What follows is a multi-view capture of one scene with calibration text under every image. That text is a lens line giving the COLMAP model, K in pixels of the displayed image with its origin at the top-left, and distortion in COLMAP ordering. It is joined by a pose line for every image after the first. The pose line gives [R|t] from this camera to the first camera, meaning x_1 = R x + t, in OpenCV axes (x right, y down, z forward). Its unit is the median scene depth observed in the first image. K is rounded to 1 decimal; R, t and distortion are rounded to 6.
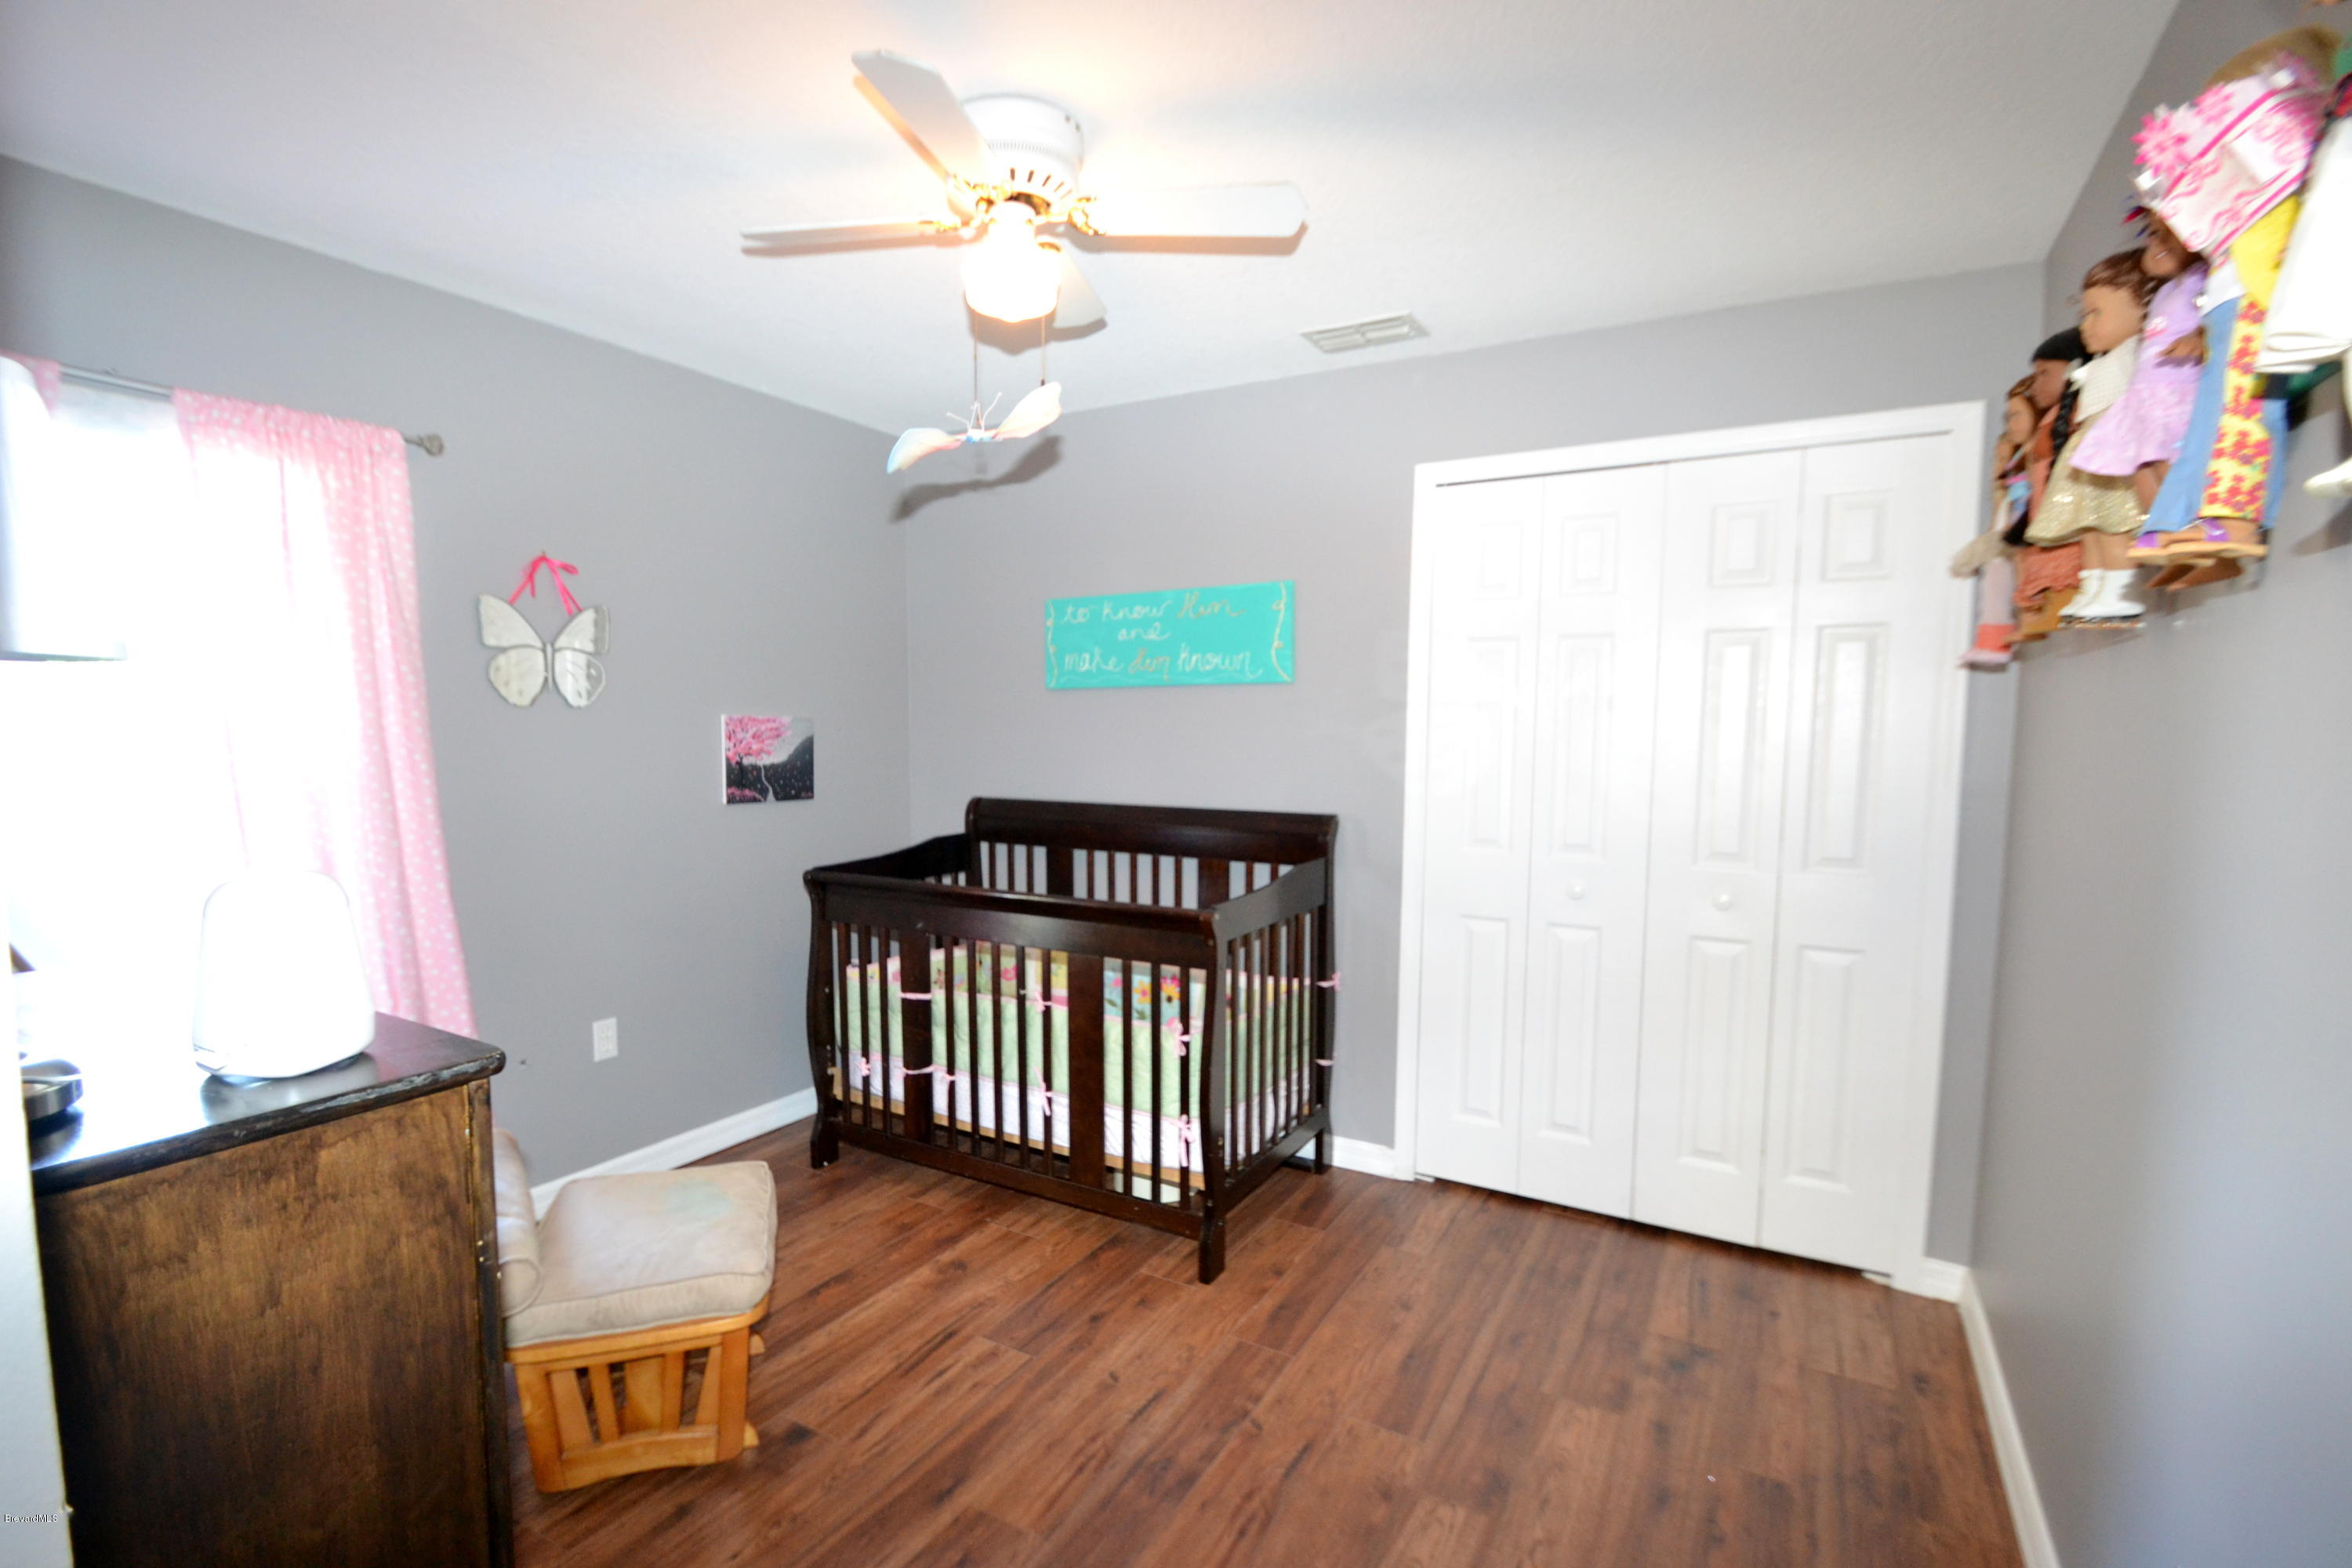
lens RADIAL K [[1045.4, 0, 1174.2], [0, 1045.4, 793.6], [0, 0, 1]] dist [-0.002932, -0.008209]
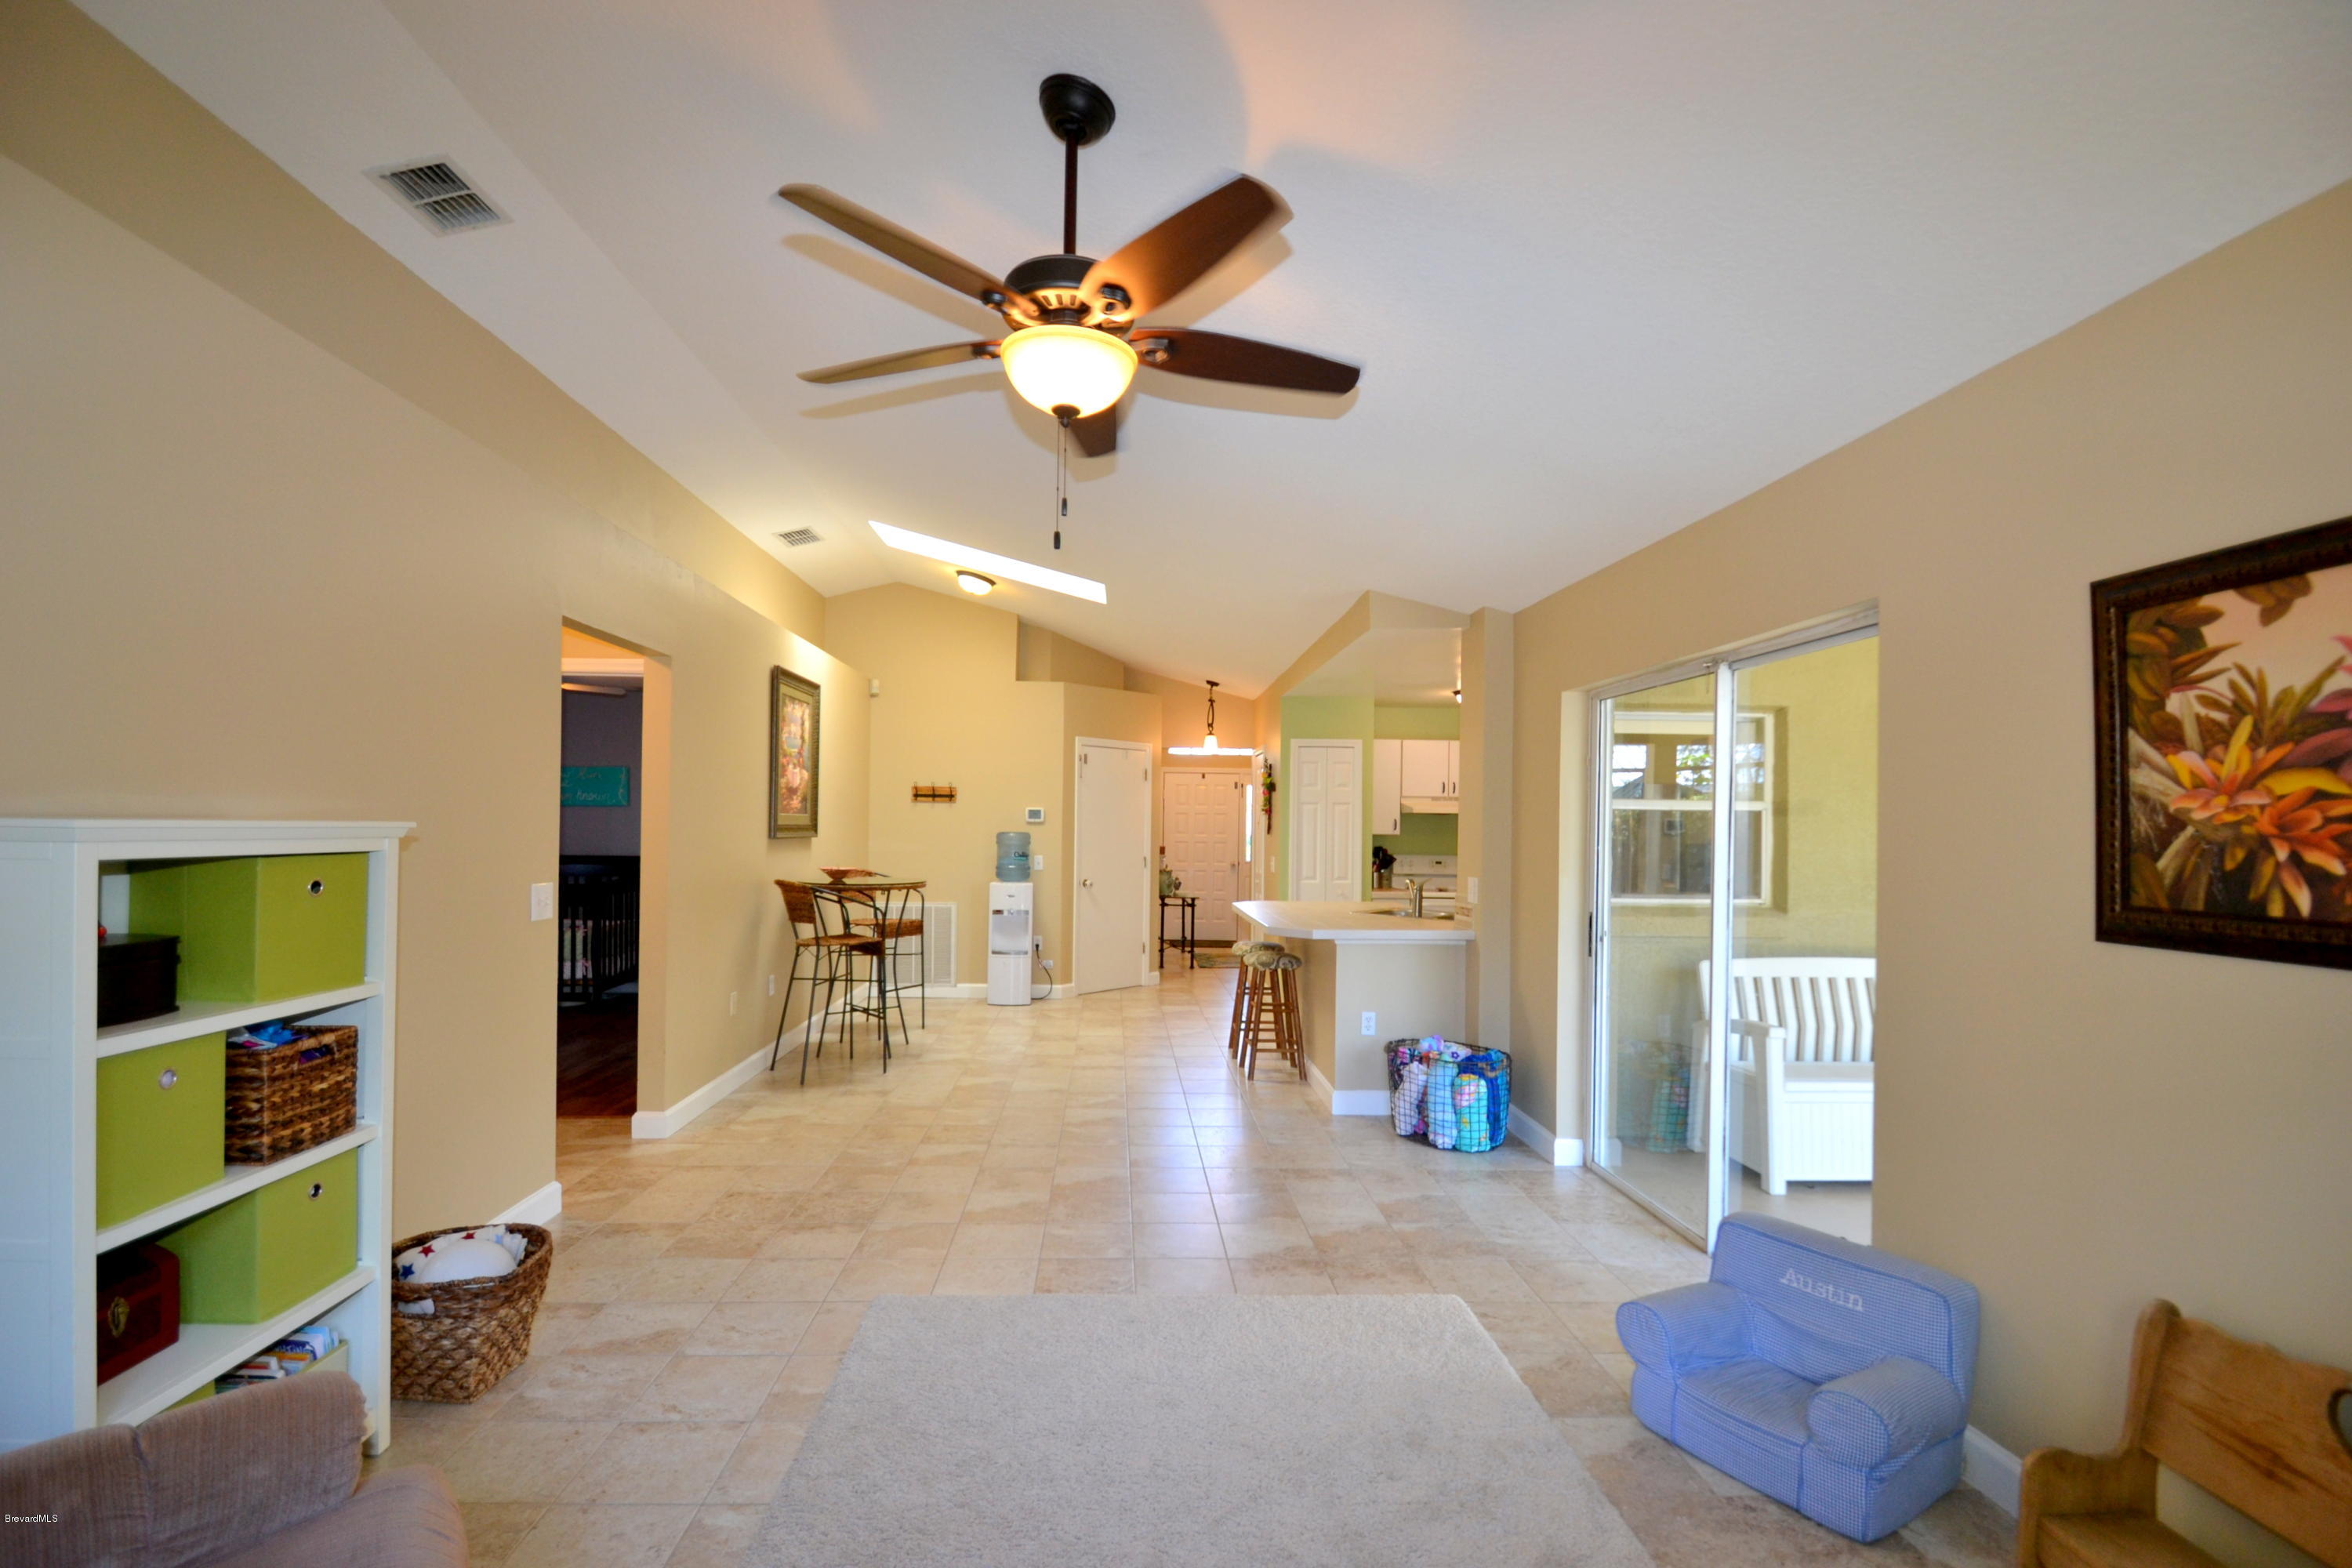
lens RADIAL K [[1045.4, 0, 1160.0], [0, 1045.4, 803.2], [0, 0, 1]] dist [-0.002932, -0.008209]
pose [[0.844777, 0.014611, 0.534918, -0.191895], [0.039719, 0.995158, -0.089909, 0.204815], [-0.533642, 0.097199, 0.840106, -2.233665]]
